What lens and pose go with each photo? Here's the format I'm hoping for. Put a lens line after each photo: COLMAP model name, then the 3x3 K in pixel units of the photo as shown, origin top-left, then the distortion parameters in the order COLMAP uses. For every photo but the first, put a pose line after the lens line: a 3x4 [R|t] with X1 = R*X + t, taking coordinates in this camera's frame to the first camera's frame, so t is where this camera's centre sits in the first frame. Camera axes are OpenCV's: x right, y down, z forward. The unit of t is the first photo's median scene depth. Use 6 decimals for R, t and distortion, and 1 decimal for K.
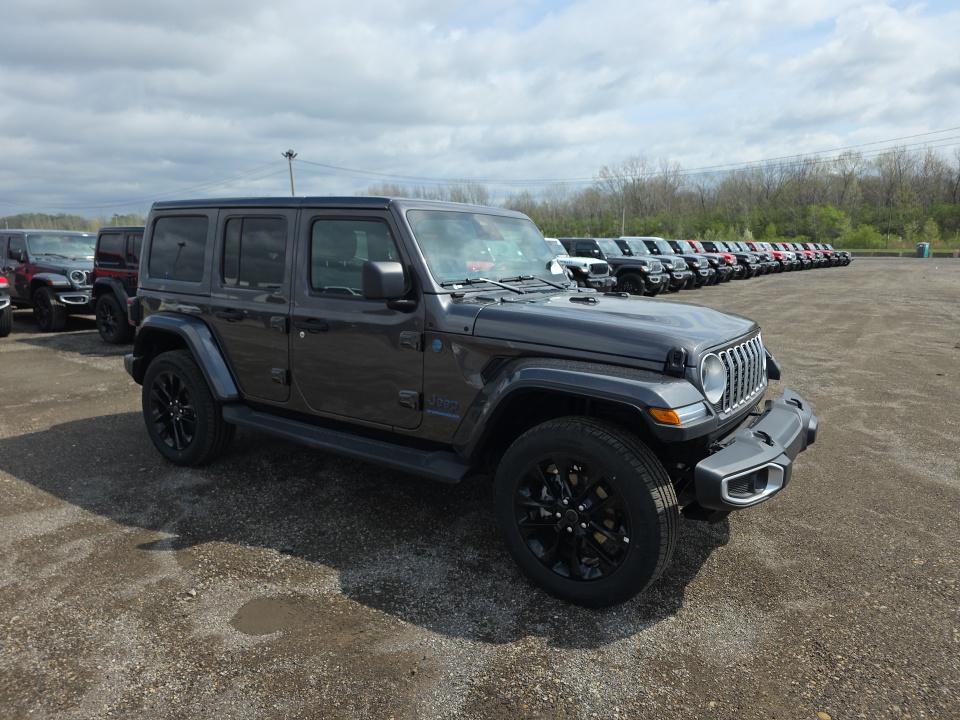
lens RADIAL K [[636.0, 0, 482.9], [0, 636.0, 359.4], [0, 0, 1]] dist [0.053219, -0.051198]
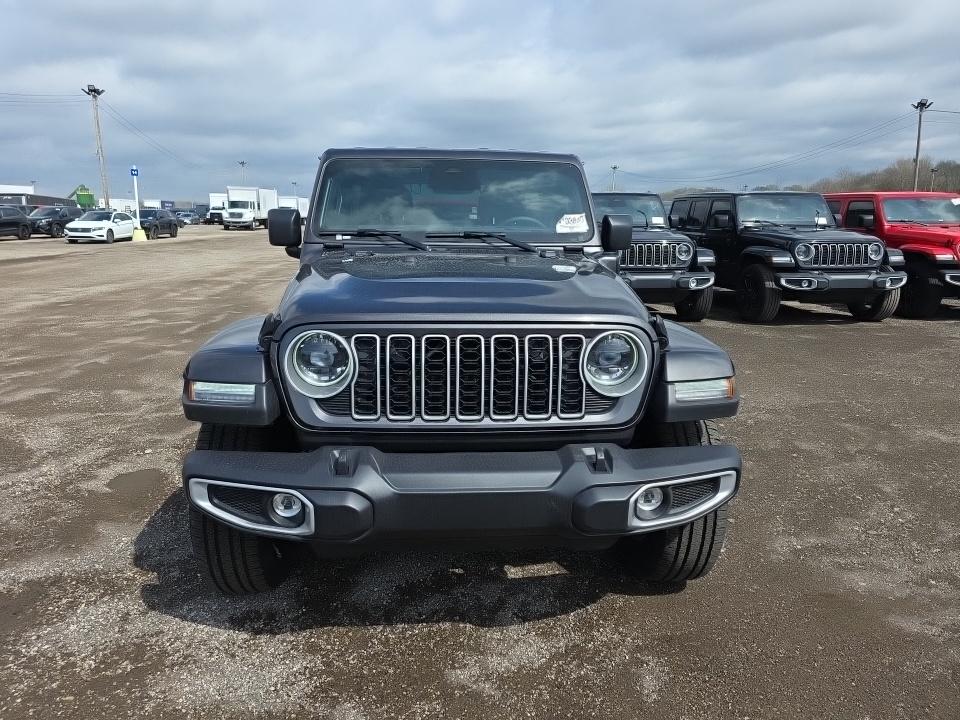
lens RADIAL K [[636.0, 0, 482.9], [0, 636.0, 359.4], [0, 0, 1]] dist [0.053219, -0.051198]
pose [[0.625444, 0.170451, -0.761424, 0.927476], [-0.136592, 0.984697, 0.108234, -0.073027], [0.768220, 0.036311, 0.639155, 0.601849]]
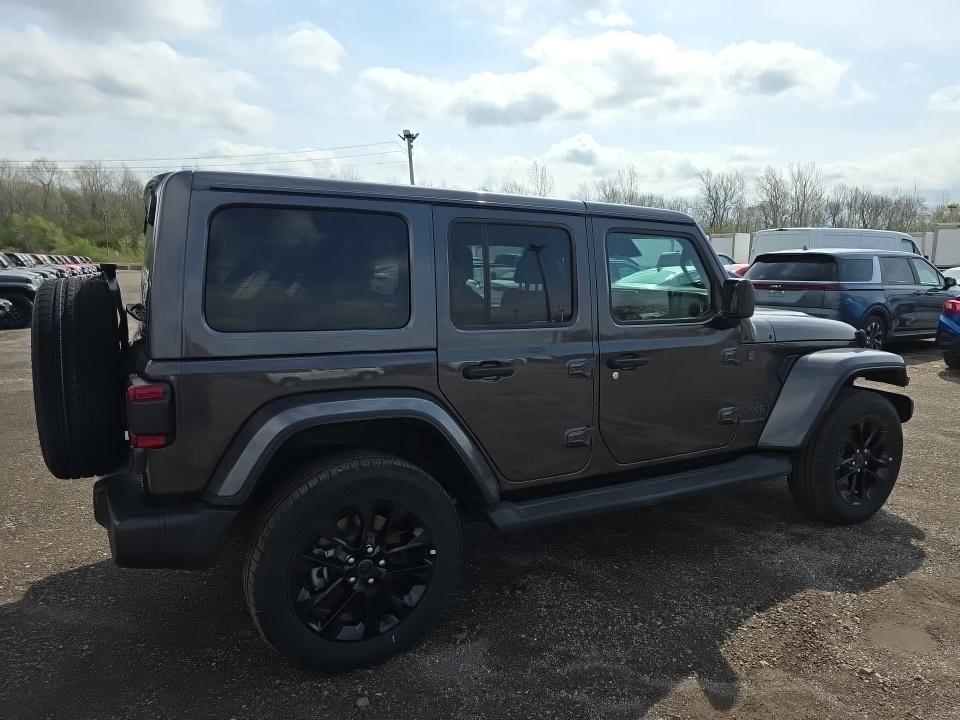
lens RADIAL K [[636.0, 0, 482.9], [0, 636.0, 359.4], [0, 0, 1]] dist [0.053219, -0.051198]
pose [[0.463909, -0.135304, 0.875489, -1.258662], [0.152147, 0.985752, 0.071725, -0.167735], [-0.872720, 0.099929, 0.477885, 0.907025]]
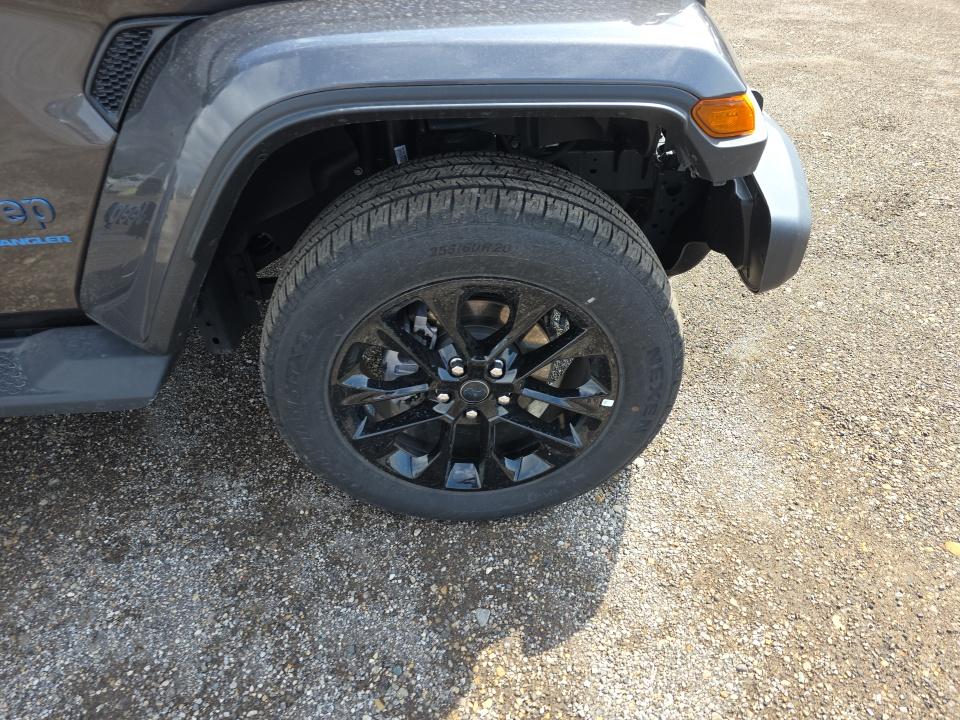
lens RADIAL K [[643.0, 0, 482.8], [0, 643.0, 381.2], [0, 0, 1]] dist [0.045001, -0.058131]
pose [[0.799044, -0.424057, 0.426268, -0.039680], [0.135507, 0.817708, 0.559457, -0.009903], [-0.585804, -0.389269, 0.710847, 0.601579]]
